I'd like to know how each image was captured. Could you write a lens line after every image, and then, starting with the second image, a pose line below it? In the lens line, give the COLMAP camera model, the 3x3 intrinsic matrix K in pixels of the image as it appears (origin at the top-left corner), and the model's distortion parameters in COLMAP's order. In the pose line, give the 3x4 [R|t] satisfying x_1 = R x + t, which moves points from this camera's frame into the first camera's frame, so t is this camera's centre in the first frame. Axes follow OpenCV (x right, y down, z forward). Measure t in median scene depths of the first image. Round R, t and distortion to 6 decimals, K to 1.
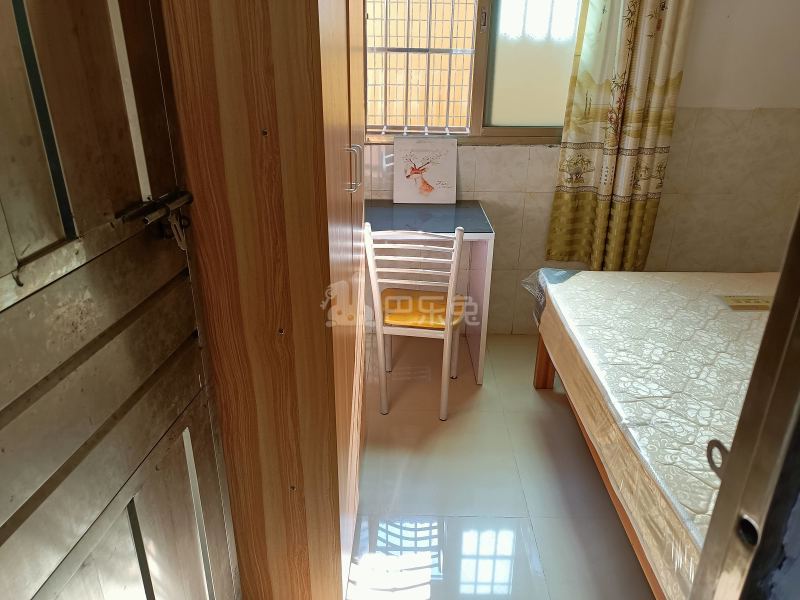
lens RADIAL K [[598.7, 0, 403.6], [0, 598.7, 299.0], [0, 0, 1]] dist [0.043504, -0.026118]
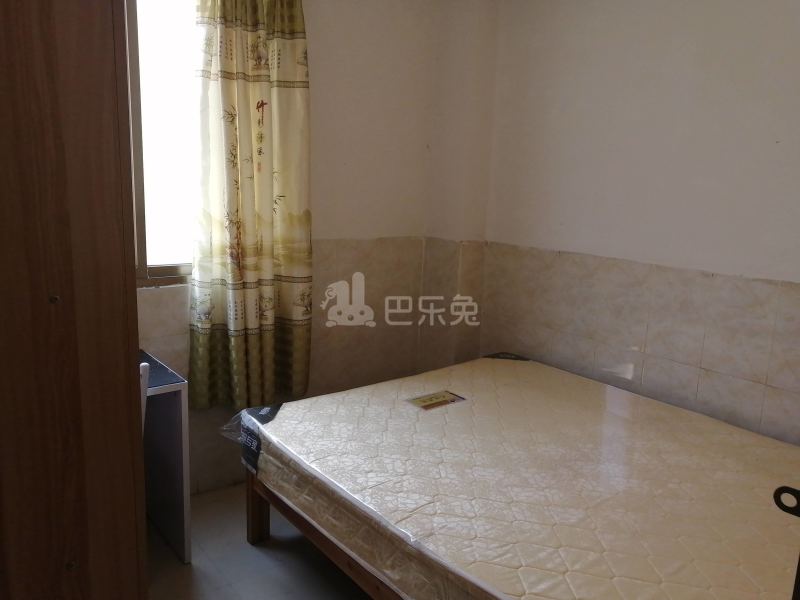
lens RADIAL K [[636.5, 0, 402.1], [0, 636.5, 300.1], [0, 0, 1]] dist [-0.003408, 0.052552]
pose [[0.779291, -0.105494, 0.617719, -0.175877], [0.233638, 0.963568, -0.130191, -0.031467], [-0.581480, 0.245780, 0.775547, 0.056928]]
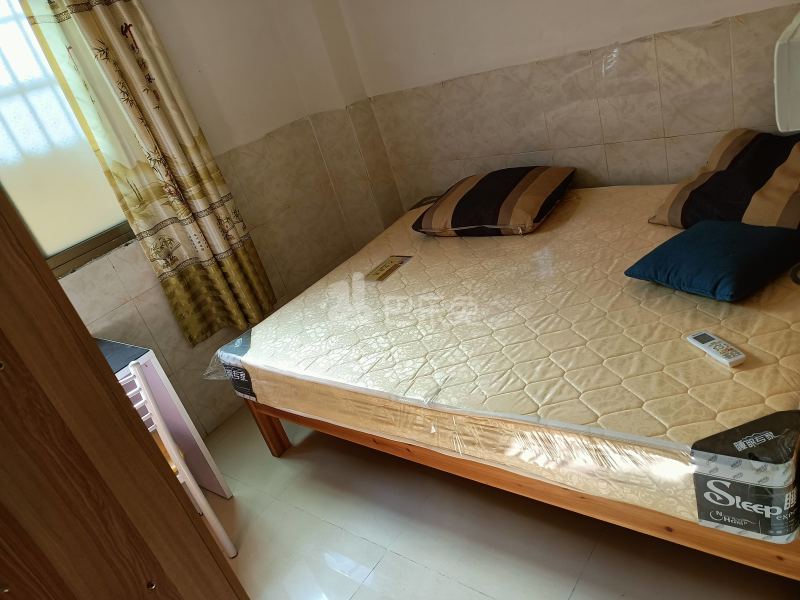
lens RADIAL K [[598.7, 0, 403.8], [0, 598.7, 297.0], [0, 0, 1]] dist [0.043504, -0.026118]
pose [[0.573802, -0.518183, 0.634222, -0.164396], [0.582458, 0.802594, 0.128780, -0.073370], [-0.575755, 0.295514, 0.762351, 0.091547]]
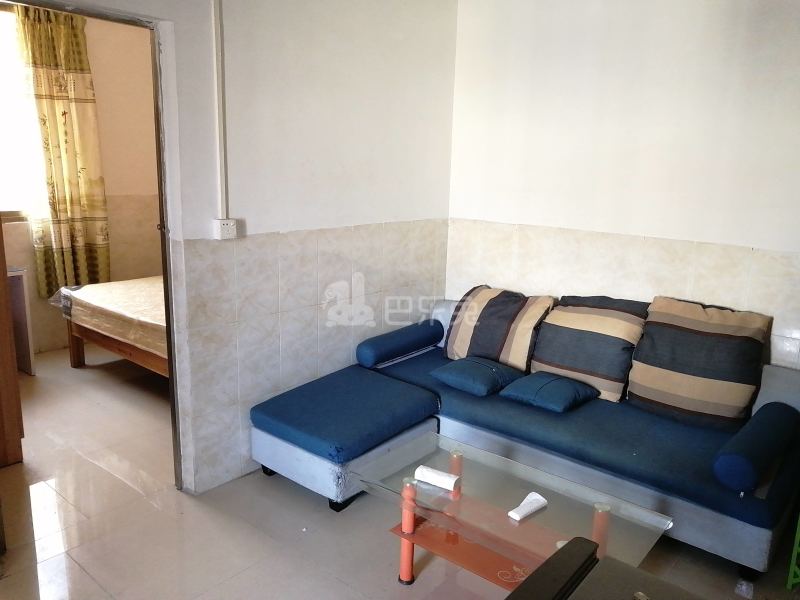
lens RADIAL K [[636.5, 0, 408.1], [0, 636.5, 301.1], [0, 0, 1]] dist [-0.003408, 0.052552]
pose [[0.636962, -0.162014, 0.753678, -0.524995], [0.295278, 0.954379, -0.044393, 0.364570], [-0.712103, 0.250822, 0.655742, -0.879191]]
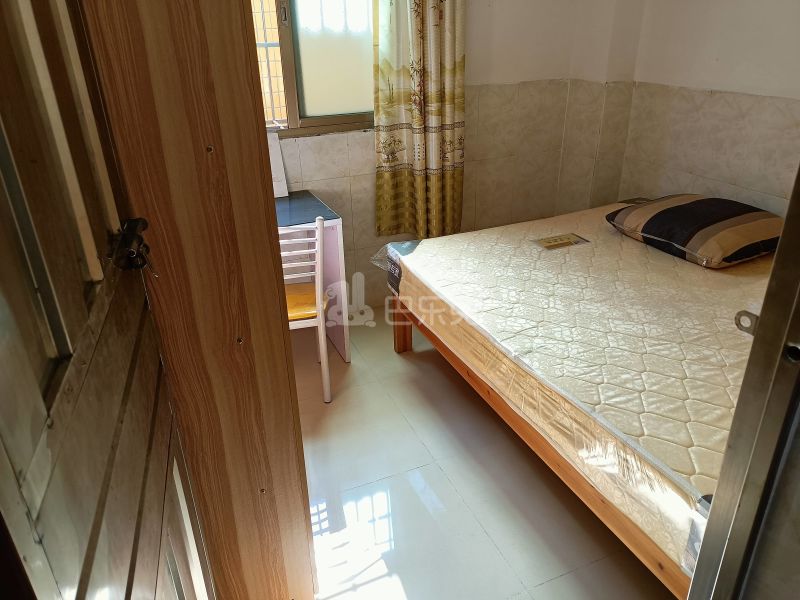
lens RADIAL K [[598.7, 0, 402.3], [0, 598.7, 300.1], [0, 0, 1]] dist [0.043504, -0.026118]
pose [[0.914852, -0.203262, 0.348898, -0.154831], [0.194604, 0.979039, 0.060096, -0.011250], [-0.353800, 0.012918, 0.935232, -0.028050]]
